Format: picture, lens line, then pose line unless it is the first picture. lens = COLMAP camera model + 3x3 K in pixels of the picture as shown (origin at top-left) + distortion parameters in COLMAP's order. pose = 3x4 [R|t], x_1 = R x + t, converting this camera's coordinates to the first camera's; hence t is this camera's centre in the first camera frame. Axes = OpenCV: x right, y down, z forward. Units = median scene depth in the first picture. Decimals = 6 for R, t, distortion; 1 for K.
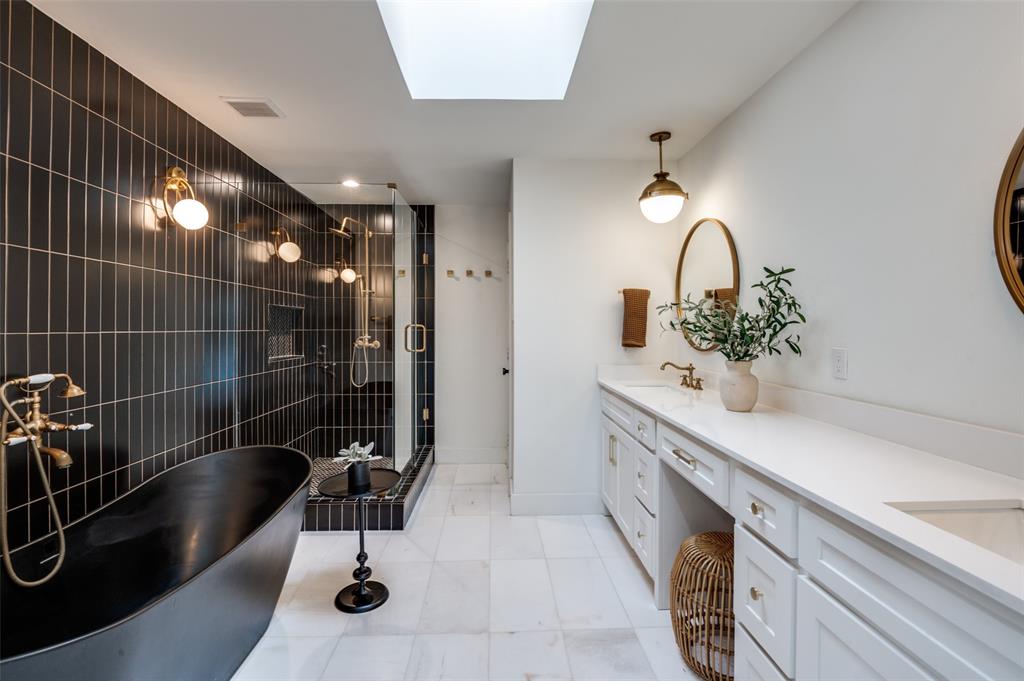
lens RADIAL K [[464.5, 0, 507.2], [0, 464.5, 326.3], [0, 0, 1]] dist [0.000914, -0.008783]
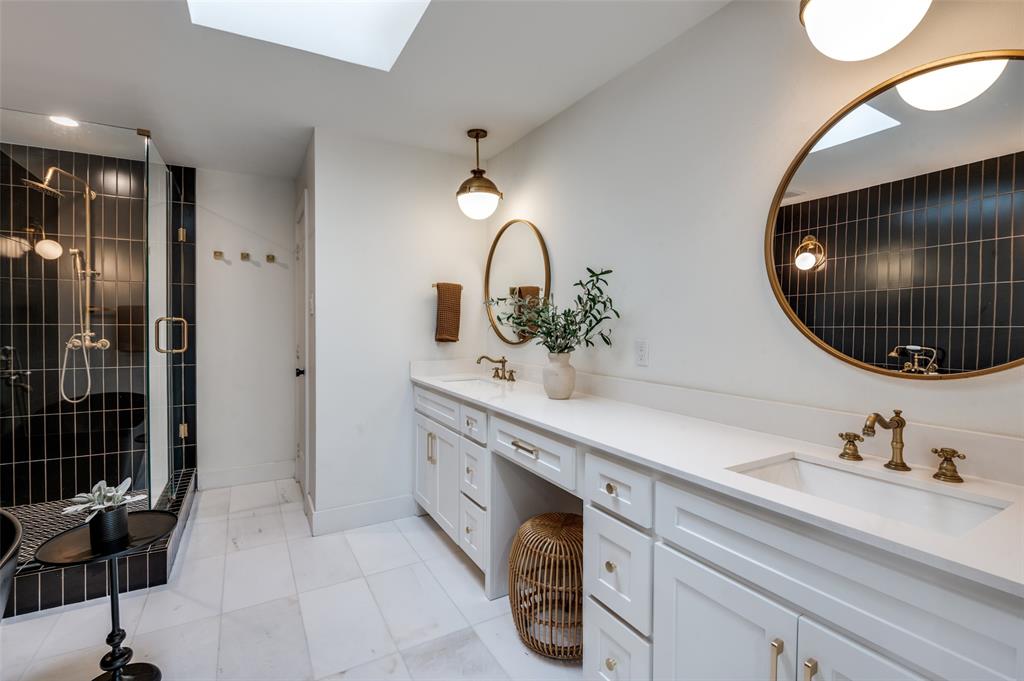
lens RADIAL K [[464.5, 0, 507.2], [0, 464.5, 326.3], [0, 0, 1]] dist [0.000914, -0.008783]
pose [[0.886543, -0.001612, 0.462643, -0.081839], [-0.003543, 0.999941, 0.010274, 0.001046], [-0.462632, -0.010747, 0.886485, 0.067300]]
